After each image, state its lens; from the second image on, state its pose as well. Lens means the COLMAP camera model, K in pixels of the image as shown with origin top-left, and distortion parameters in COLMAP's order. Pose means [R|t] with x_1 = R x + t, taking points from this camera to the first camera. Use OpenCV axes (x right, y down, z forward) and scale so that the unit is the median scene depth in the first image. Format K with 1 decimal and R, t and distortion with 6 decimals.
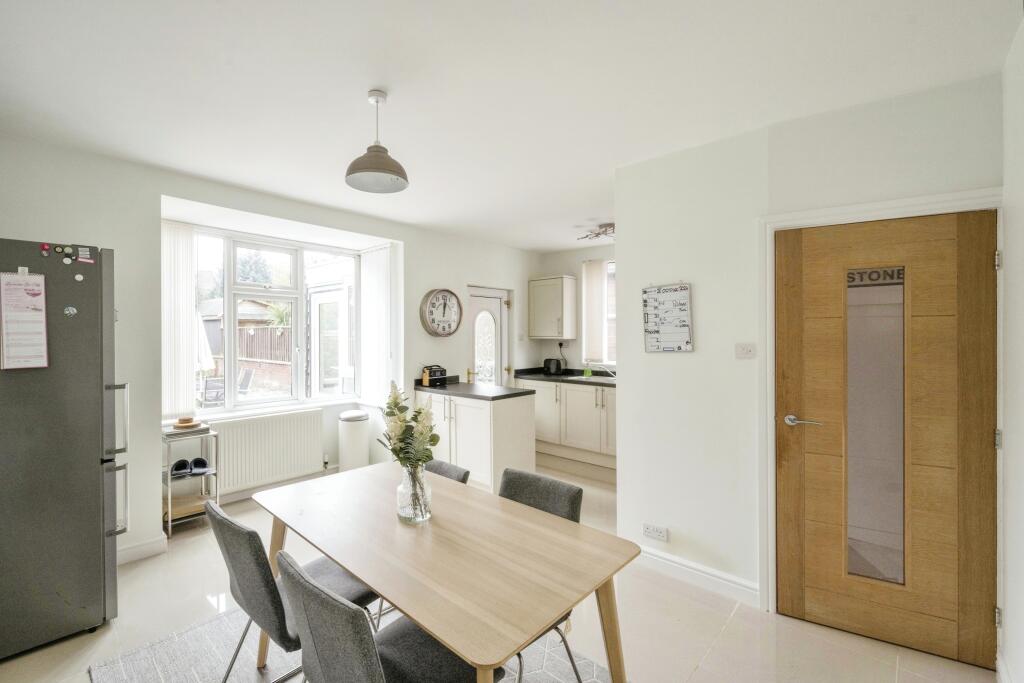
lens RADIAL K [[416.1, 0, 505.7], [0, 416.1, 330.0], [0, 0, 1]] dist [-0.000032, -0.000039]
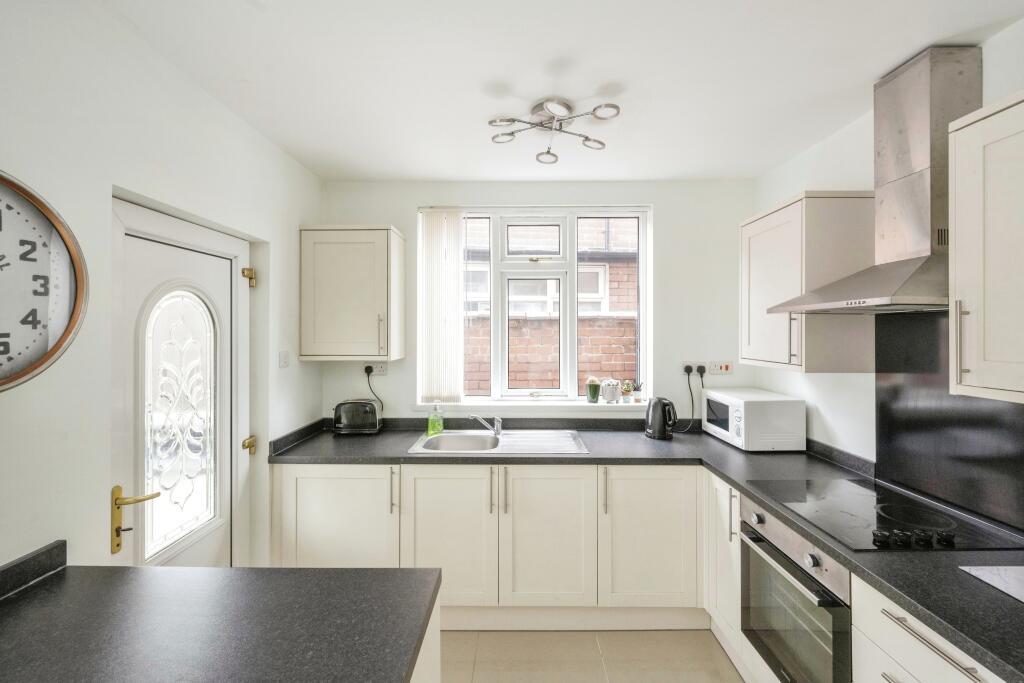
lens RADIAL K [[416.1, 0, 505.7], [0, 416.1, 330.0], [0, 0, 1]] dist [-0.000032, -0.000039]
pose [[0.775135, 0.003442, 0.631786, -0.062449], [-0.007162, 0.999969, 0.003339, -0.017475], [-0.631755, -0.007113, 0.775136, 0.610993]]
